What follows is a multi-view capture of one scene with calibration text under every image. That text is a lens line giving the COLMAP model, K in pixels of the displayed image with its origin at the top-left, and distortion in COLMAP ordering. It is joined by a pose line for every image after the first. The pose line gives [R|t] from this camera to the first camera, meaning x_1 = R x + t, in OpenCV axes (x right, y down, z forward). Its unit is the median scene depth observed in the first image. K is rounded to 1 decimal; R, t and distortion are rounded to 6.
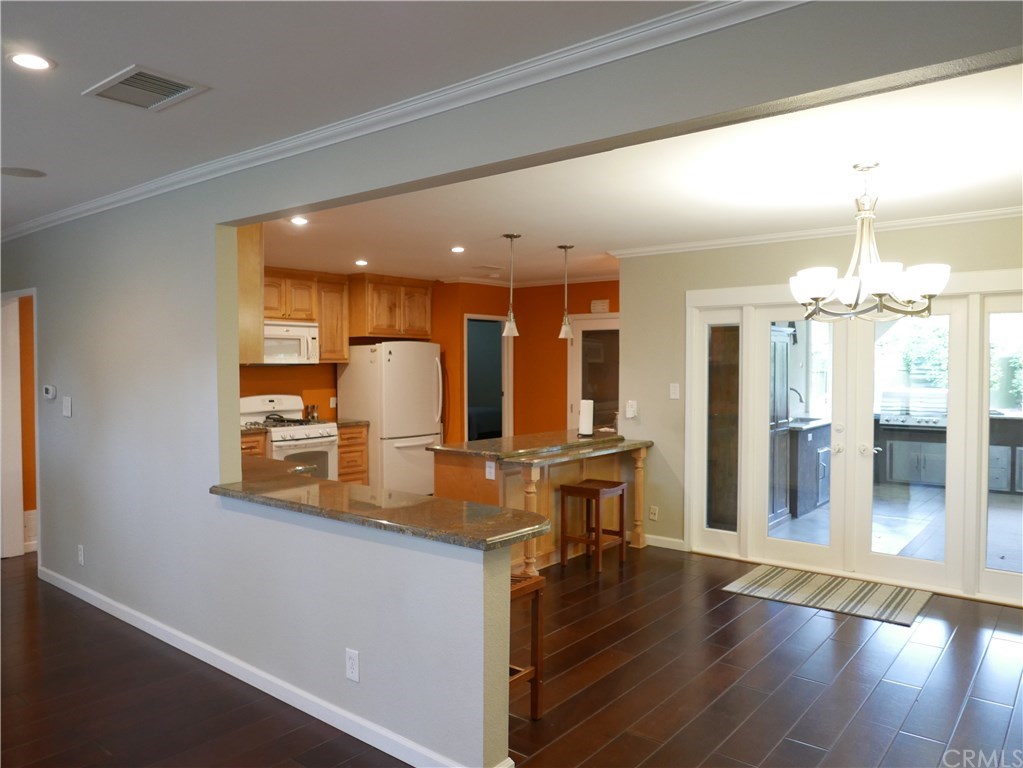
lens RADIAL K [[737.8, 0, 511.5], [0, 737.8, 384.0], [0, 0, 1]] dist [-0.035734, 0.027473]
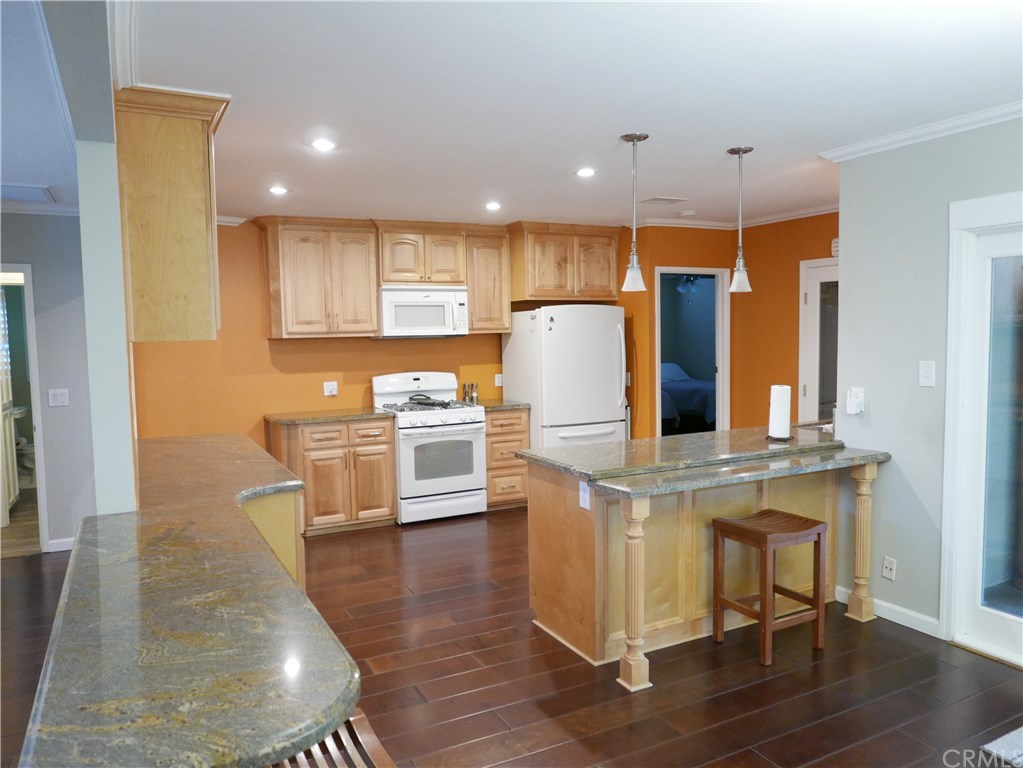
lens RADIAL K [[737.8, 0, 511.5], [0, 737.8, 384.0], [0, 0, 1]] dist [-0.035734, 0.027473]
pose [[0.916791, 0.011525, -0.399200, 0.119358], [0.006554, 0.999015, 0.043893, -0.008255], [0.399313, -0.042857, 0.915813, 0.254780]]
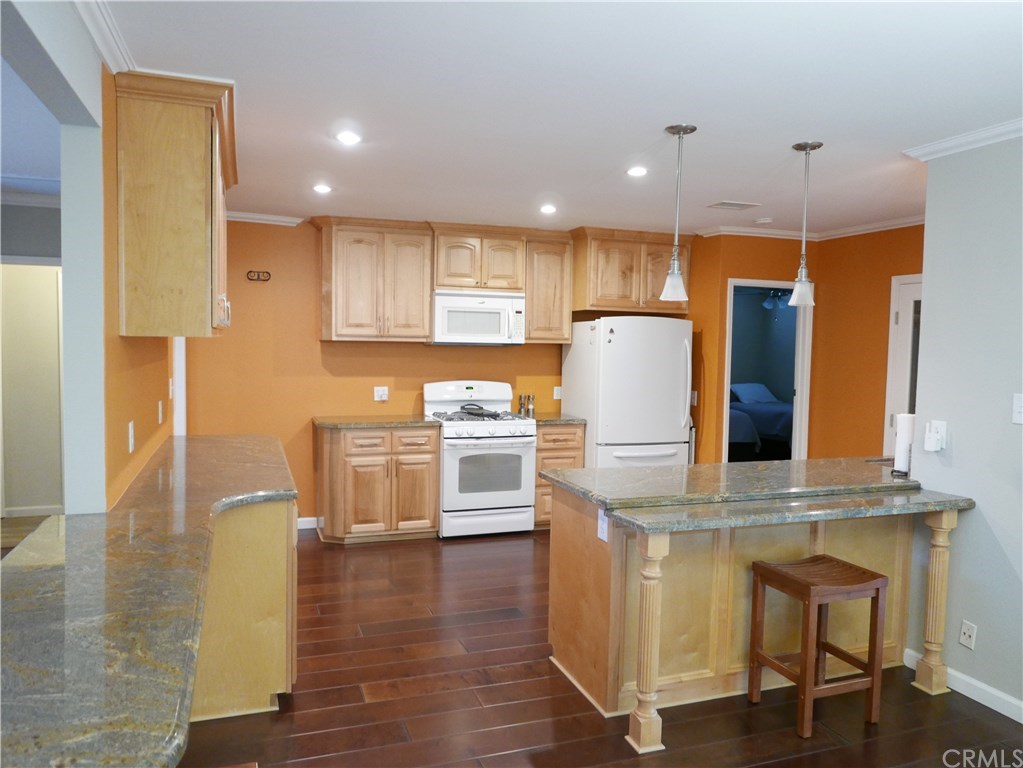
lens RADIAL K [[737.8, 0, 511.5], [0, 737.8, 384.0], [0, 0, 1]] dist [-0.035734, 0.027473]
pose [[0.855297, 0.045171, -0.516165, 0.143628], [-0.034403, 0.998945, 0.030414, -0.008284], [0.516995, -0.008256, 0.855949, 0.311658]]
